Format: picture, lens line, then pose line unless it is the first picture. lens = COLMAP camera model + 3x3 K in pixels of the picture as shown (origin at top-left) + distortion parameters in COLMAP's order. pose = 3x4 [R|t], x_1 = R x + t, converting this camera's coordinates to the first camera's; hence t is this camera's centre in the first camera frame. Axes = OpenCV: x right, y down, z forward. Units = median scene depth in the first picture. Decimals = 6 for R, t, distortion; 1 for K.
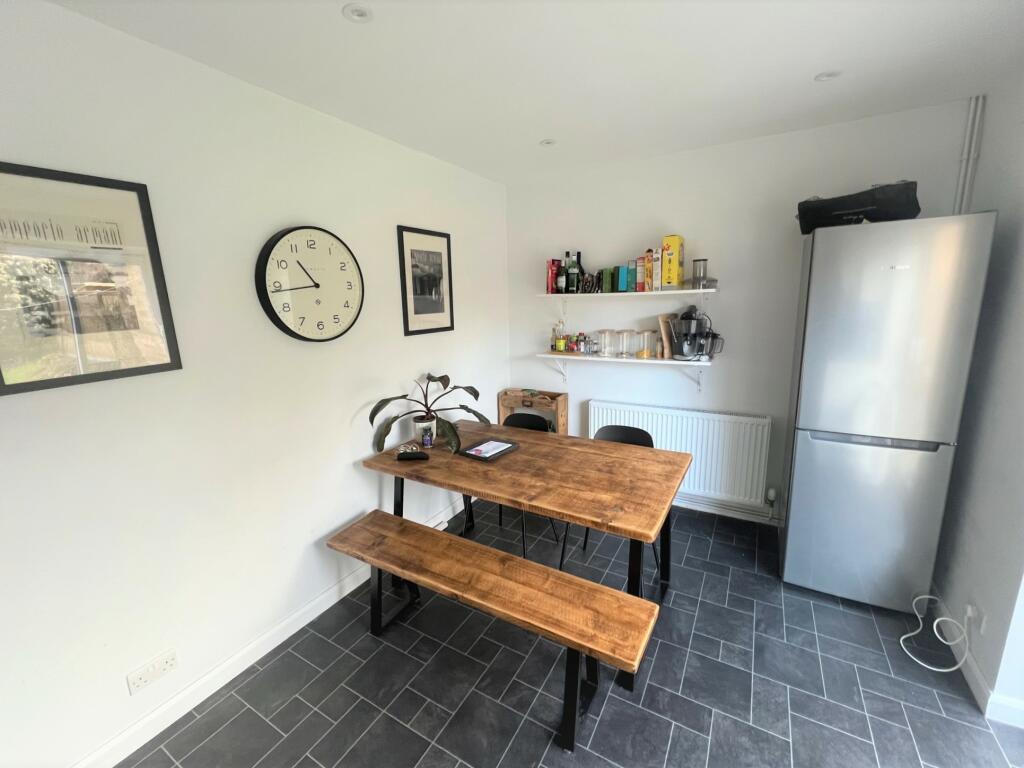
lens RADIAL K [[423.7, 0, 511.4], [0, 423.7, 385.8], [0, 0, 1]] dist [-0.000382, -0.000331]
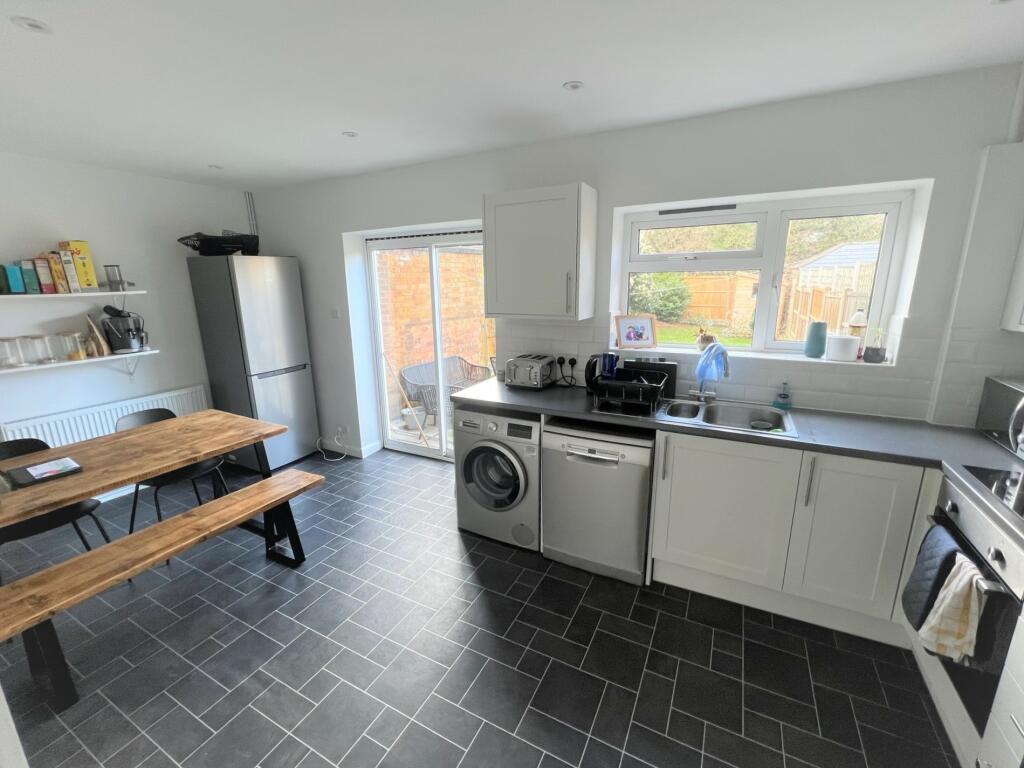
lens RADIAL K [[423.7, 0, 513.7], [0, 423.7, 380.3], [0, 0, 1]] dist [-0.000382, -0.000331]
pose [[-0.051267, -0.200832, 0.978283, -1.027508], [0.220478, 0.953126, 0.207222, 0.002060], [-0.974044, 0.226313, -0.004585, 0.018251]]
